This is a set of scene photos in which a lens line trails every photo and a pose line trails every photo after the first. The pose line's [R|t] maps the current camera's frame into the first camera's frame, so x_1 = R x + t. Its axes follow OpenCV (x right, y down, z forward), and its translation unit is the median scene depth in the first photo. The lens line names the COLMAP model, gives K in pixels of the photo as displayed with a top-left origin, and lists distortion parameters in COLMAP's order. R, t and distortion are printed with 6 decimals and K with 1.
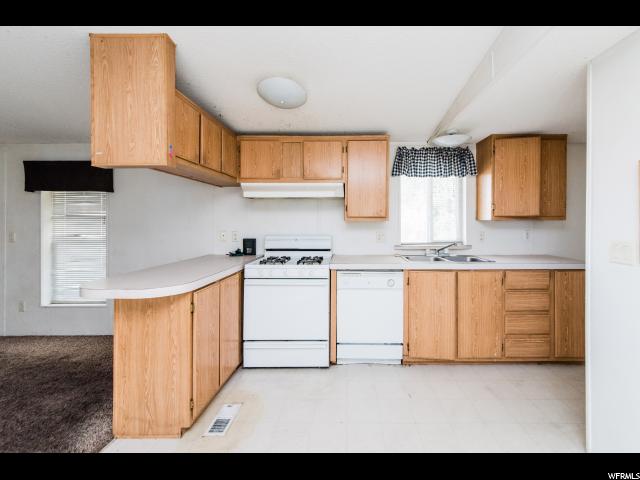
lens RADIAL K [[233.1, 0, 356.2], [0, 233.1, 224.2], [0, 0, 1]] dist [-0.001906, 0.000059]
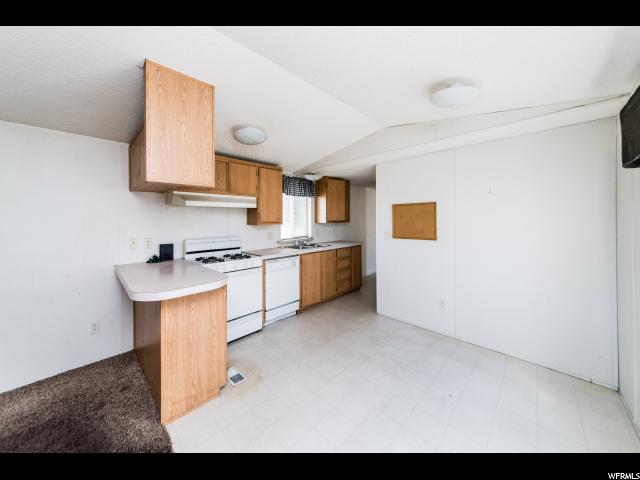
lens RADIAL K [[224.3, 0, 308.1], [0, 224.3, 222.4], [0, 0, 1]] dist [-0.007059, -0.000041]
pose [[0.714109, -0.012661, 0.699920, -0.825850], [0.014287, 0.999892, 0.003510, -0.032375], [-0.699889, 0.007493, 0.714213, -0.162548]]
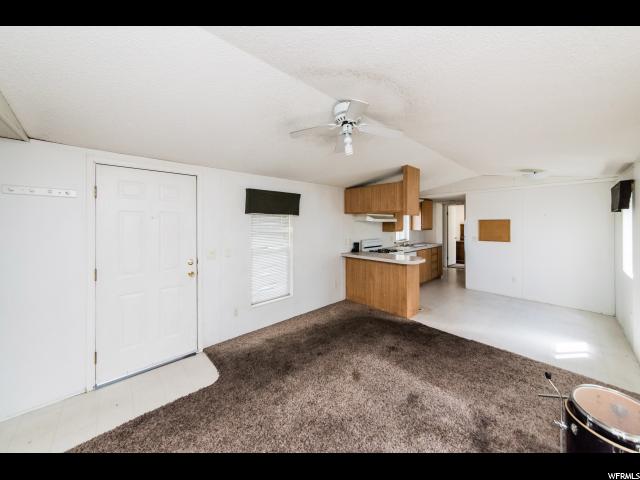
lens RADIAL K [[225.6, 0, 321.4], [0, 225.6, 226.3], [0, 0, 1]] dist [-0.000219, 0.000045]
pose [[0.738250, -0.007106, 0.674490, -2.213812], [0.008227, 0.999965, 0.001531, -0.084695], [-0.674477, 0.004418, 0.738282, -0.143790]]
